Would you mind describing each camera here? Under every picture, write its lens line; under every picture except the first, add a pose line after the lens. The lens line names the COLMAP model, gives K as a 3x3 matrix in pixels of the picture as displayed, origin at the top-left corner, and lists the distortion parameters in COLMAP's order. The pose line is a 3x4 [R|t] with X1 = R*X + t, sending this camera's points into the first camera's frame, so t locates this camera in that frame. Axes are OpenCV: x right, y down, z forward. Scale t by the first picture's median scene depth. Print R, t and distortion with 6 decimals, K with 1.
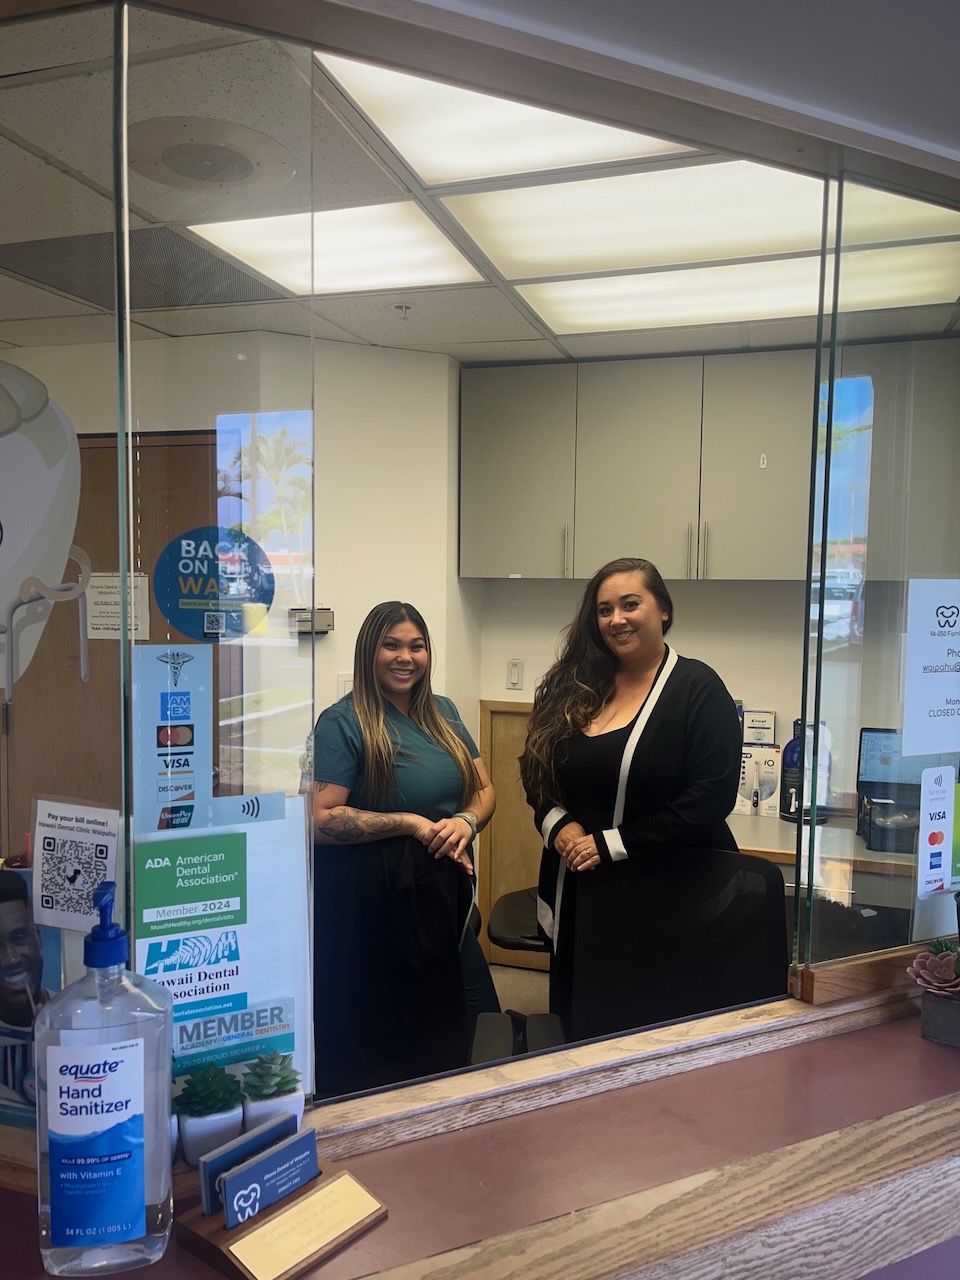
lens RADIAL K [[980.1, 0, 476.9], [0, 980.1, 646.5], [0, 0, 1]] dist [0.012673, -0.009510]
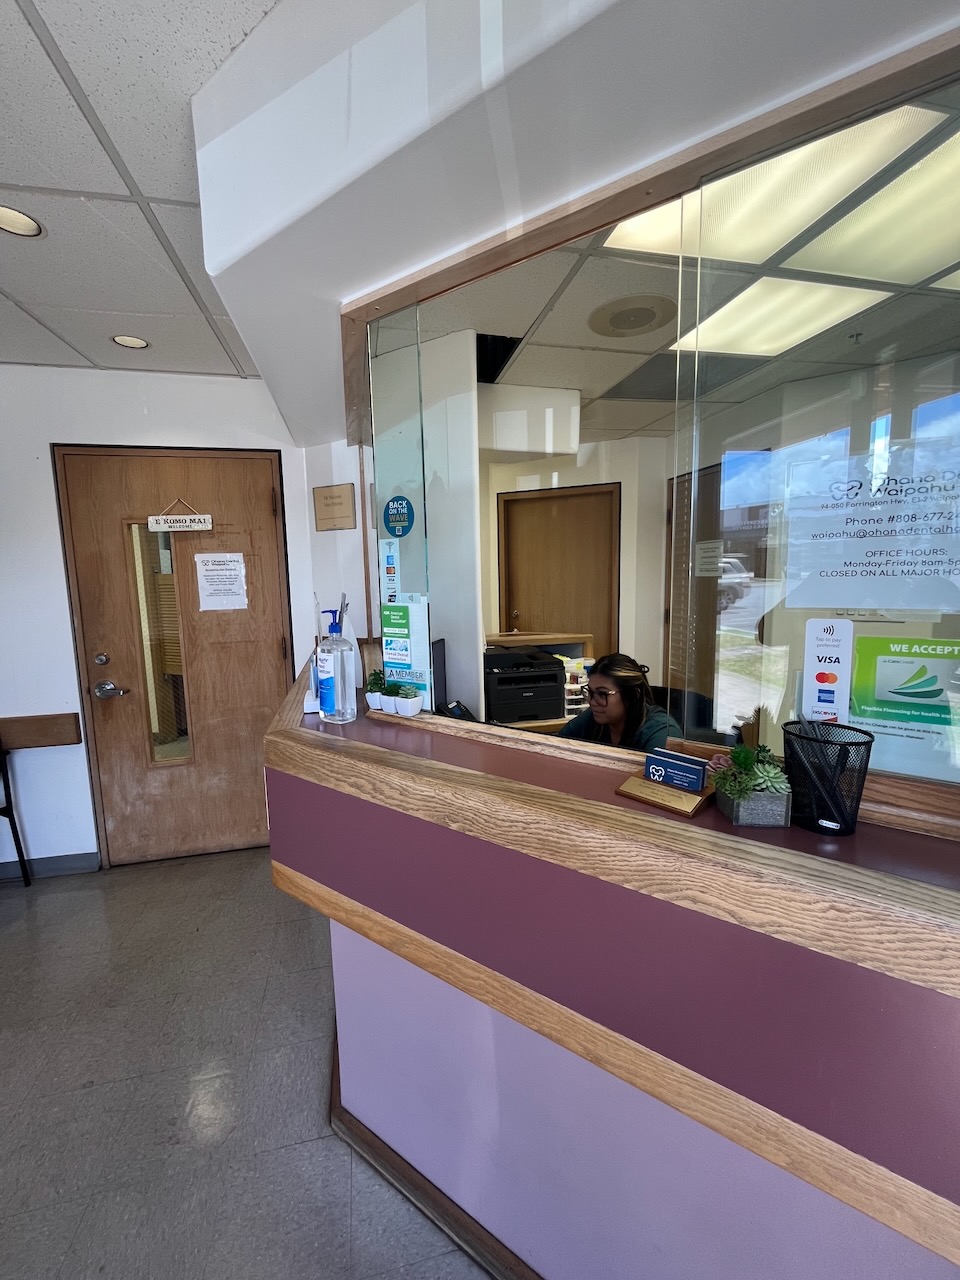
lens RADIAL K [[519.7, 0, 468.6], [0, 519.7, 633.4], [0, 0, 1]] dist [0.002424, 0.000464]
pose [[0.484130, 0.083107, -0.871040, 1.156779], [-0.028100, 0.996442, 0.079453, 0.145590], [0.874545, -0.013989, 0.484743, 0.434339]]
